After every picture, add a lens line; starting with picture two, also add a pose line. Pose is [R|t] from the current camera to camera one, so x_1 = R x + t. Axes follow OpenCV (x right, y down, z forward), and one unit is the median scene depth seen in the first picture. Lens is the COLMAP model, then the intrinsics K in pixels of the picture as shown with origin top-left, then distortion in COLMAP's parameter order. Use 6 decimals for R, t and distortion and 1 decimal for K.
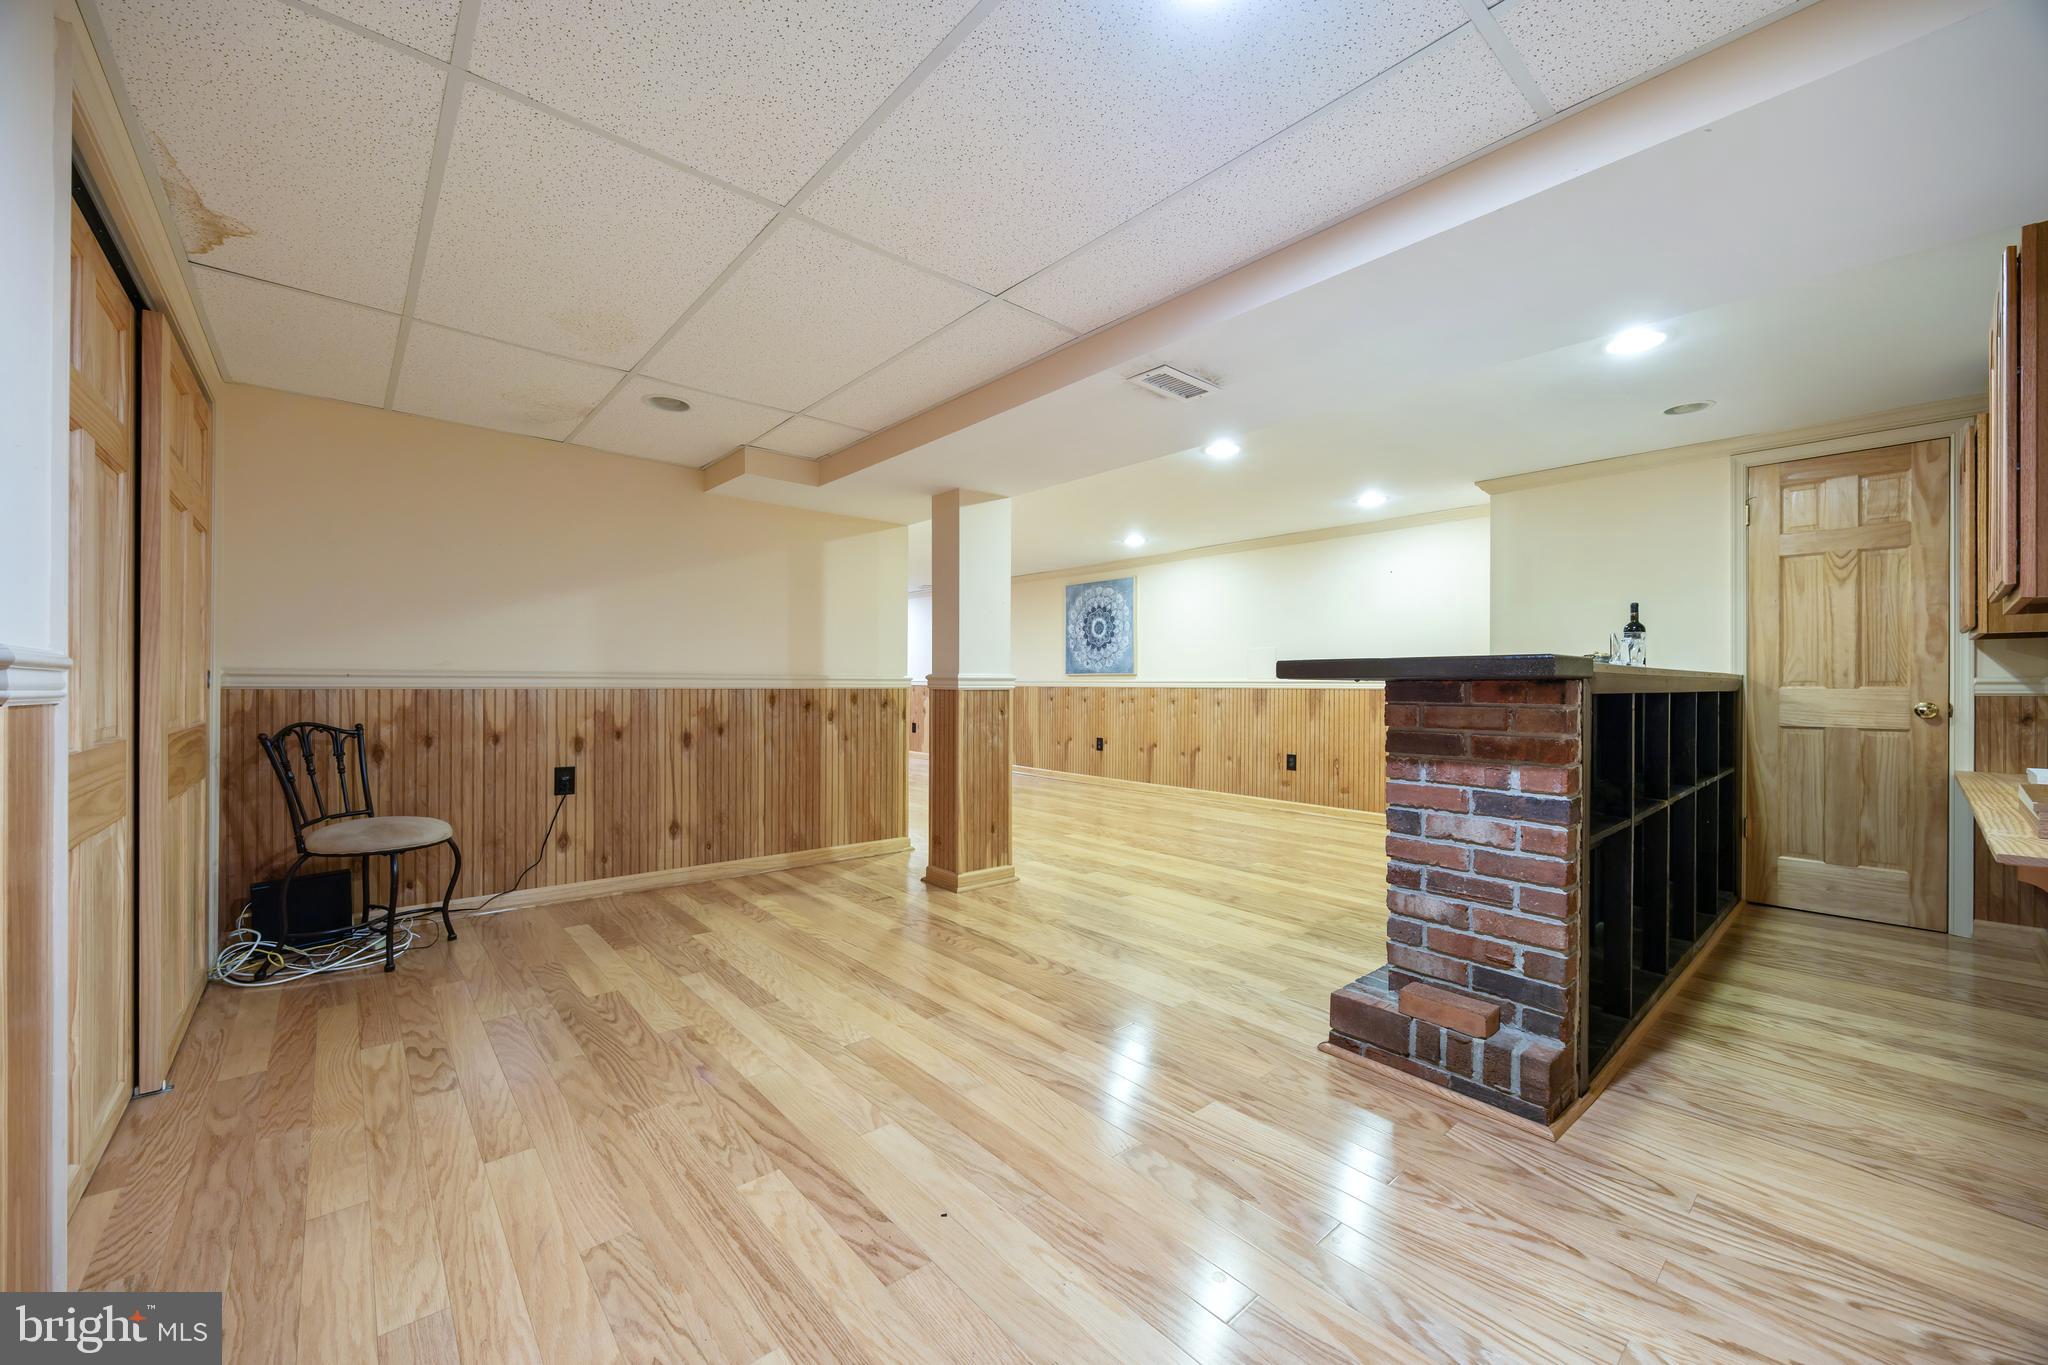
lens RADIAL K [[842.5, 0, 1024.0], [0, 842.5, 682.5], [0, 0, 1]] dist [0.001316, 0.000072]
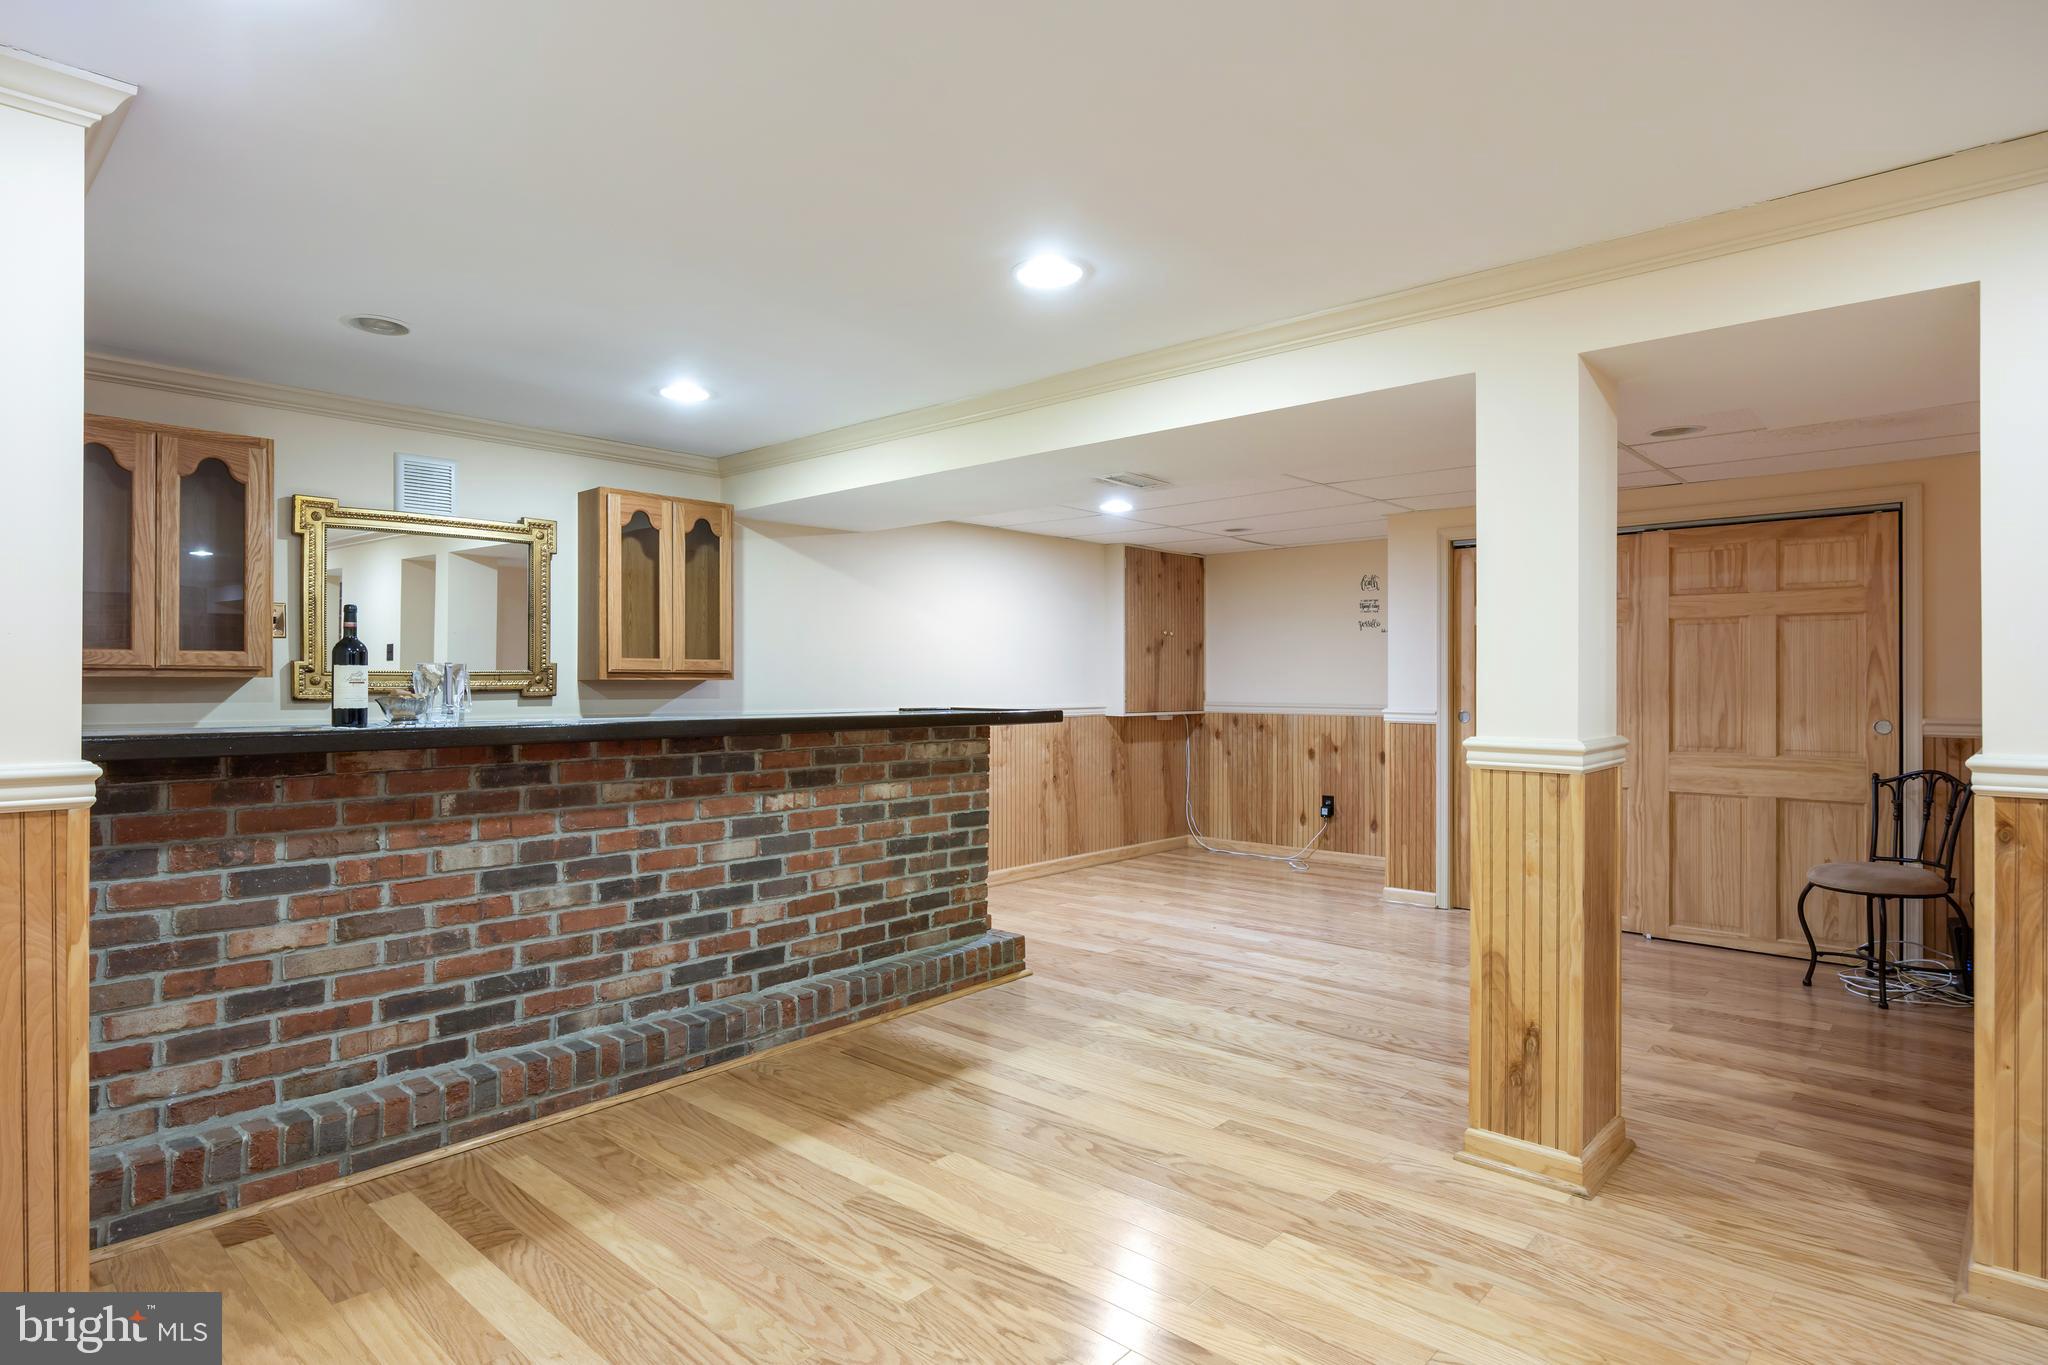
lens RADIAL K [[1090.4, 0, 1024.0], [0, 1090.4, 682.5], [0, 0, 1]] dist [-0.001198, -0.000151]
pose [[-0.995139, -0.006333, -0.098272, 0.366713], [-0.006151, 0.999979, -0.002155, -0.046543], [0.098284, -0.001540, -0.995157, 1.917732]]
